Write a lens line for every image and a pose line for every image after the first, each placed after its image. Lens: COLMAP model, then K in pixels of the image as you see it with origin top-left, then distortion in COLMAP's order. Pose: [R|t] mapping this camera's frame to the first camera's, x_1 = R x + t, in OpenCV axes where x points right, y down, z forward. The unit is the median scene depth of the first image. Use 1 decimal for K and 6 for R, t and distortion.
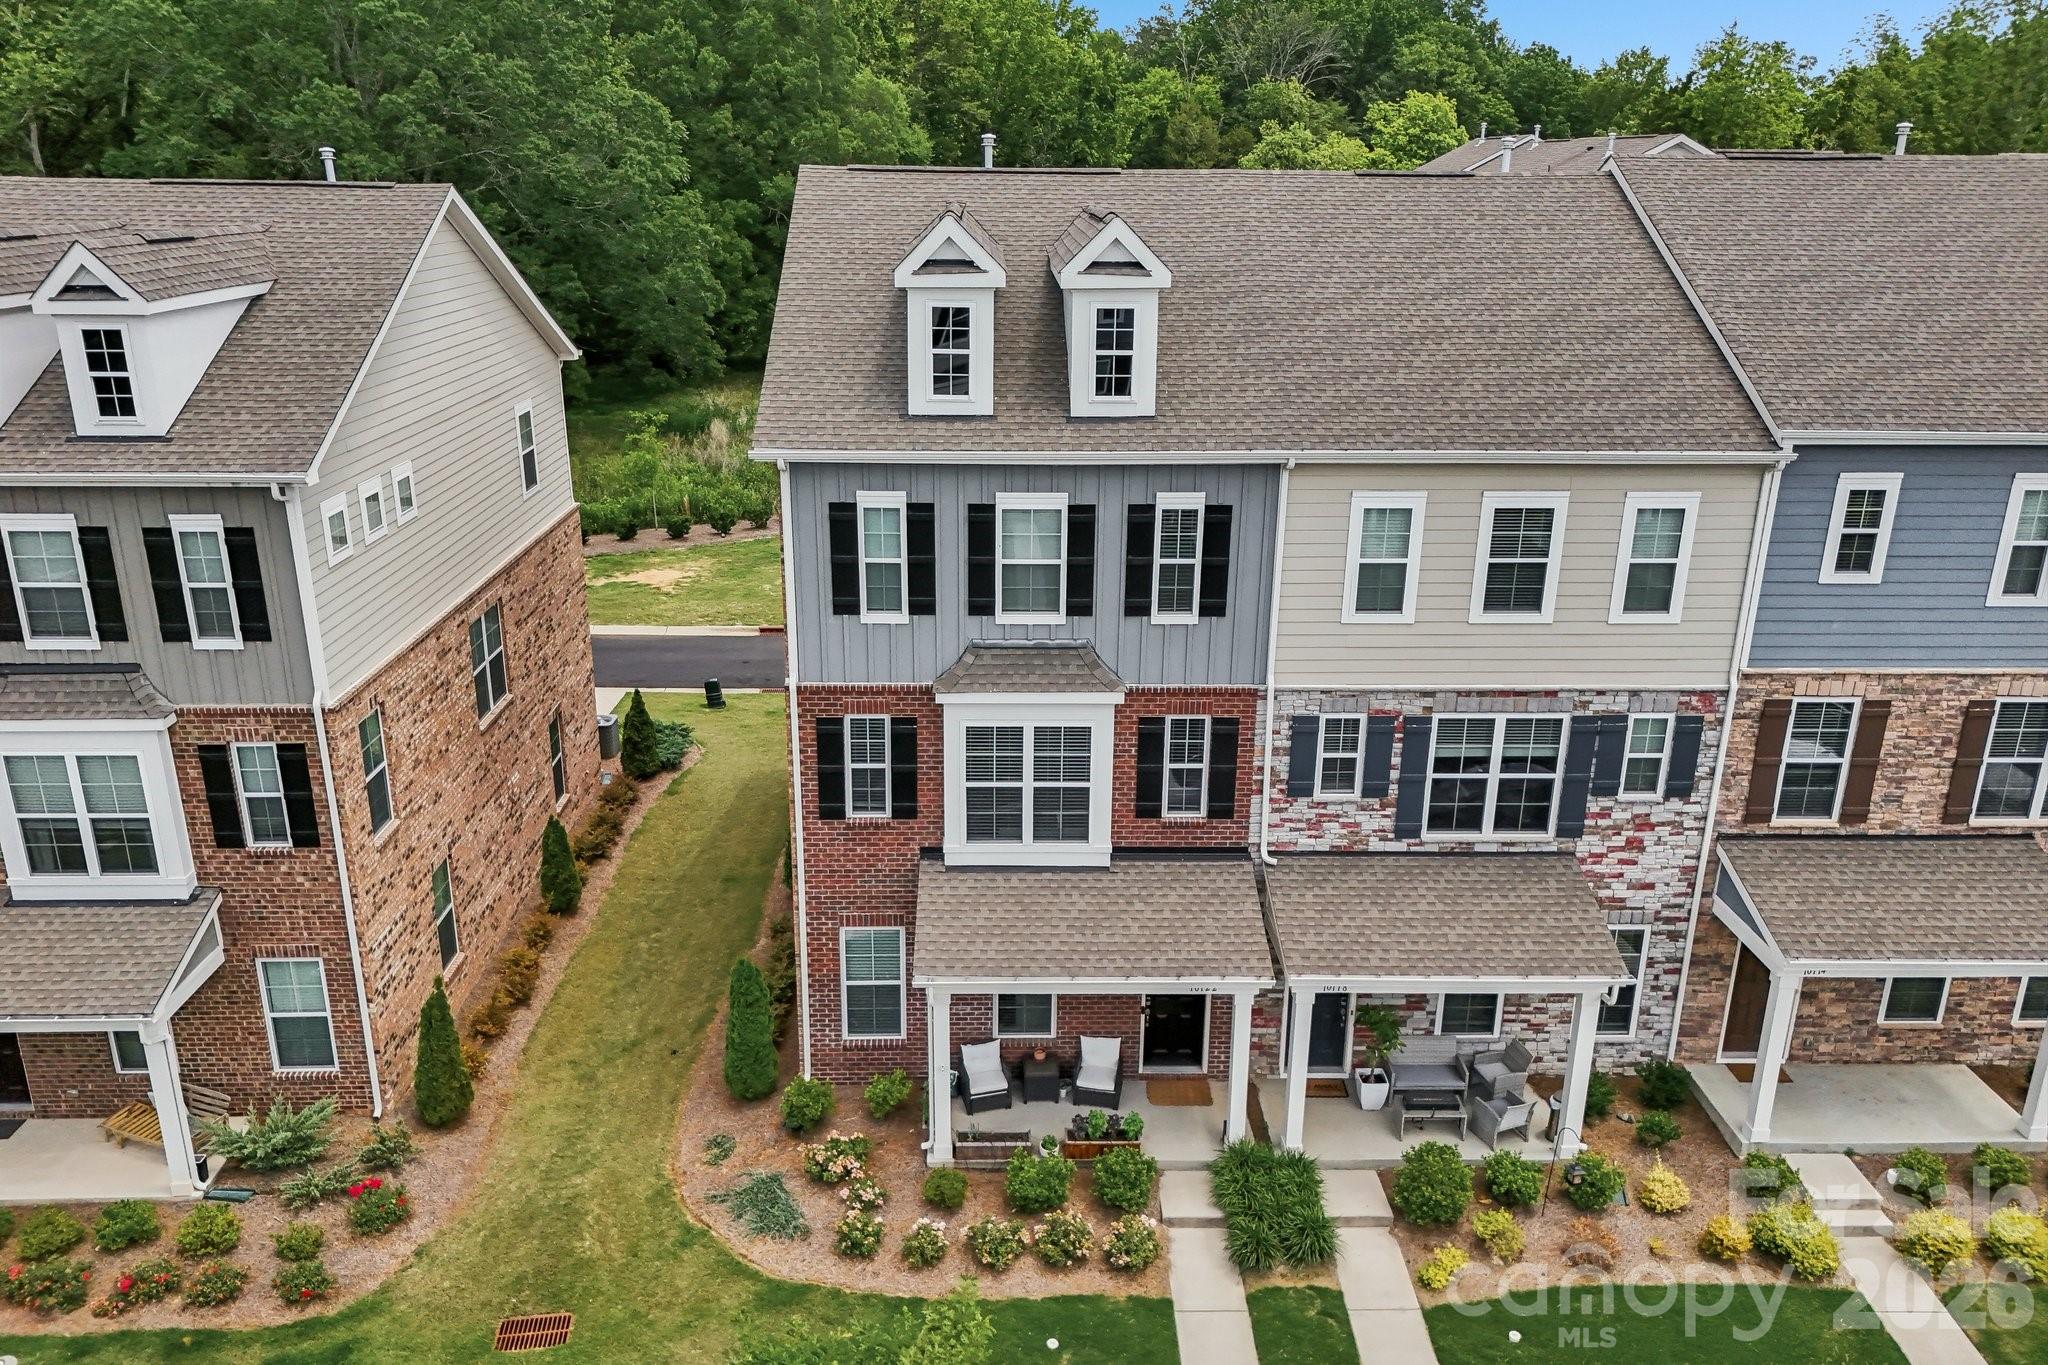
lens RADIAL K [[1516.5, 0, 1027.9], [0, 1516.5, 683.1], [0, 0, 1]] dist [0.039073, -0.036800]
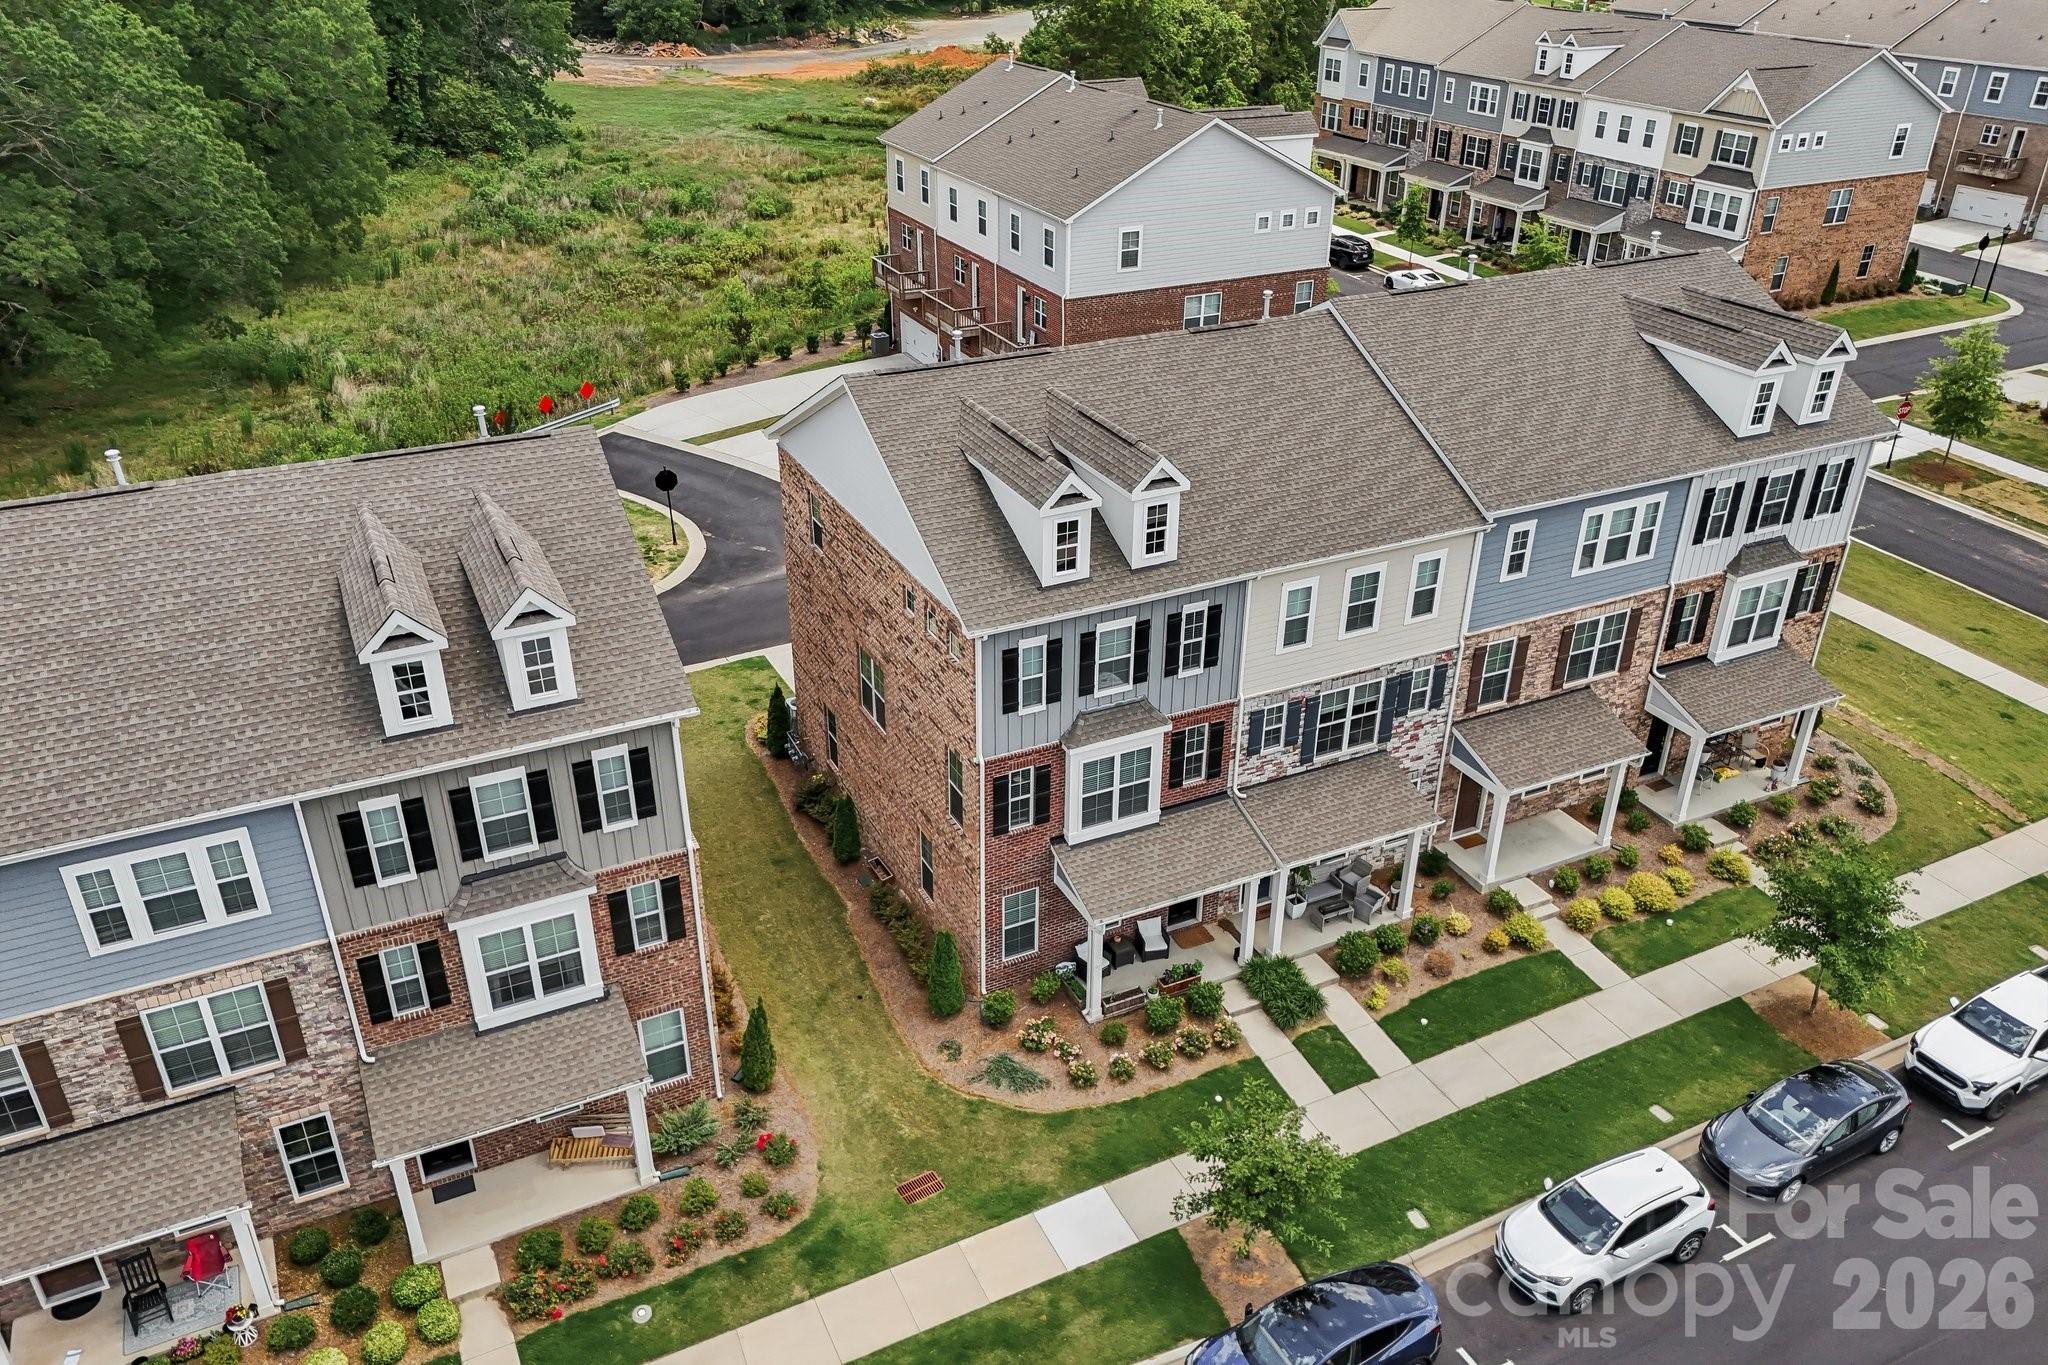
lens RADIAL K [[1516.5, 0, 1029.7], [0, 1516.5, 677.3], [0, 0, 1]] dist [0.039073, -0.036800]
pose [[0.909755, -0.199171, 0.364248, -0.654234], [0.135852, 0.971919, 0.192139, -0.373166], [-0.392288, -0.125316, 0.911266, -0.425162]]
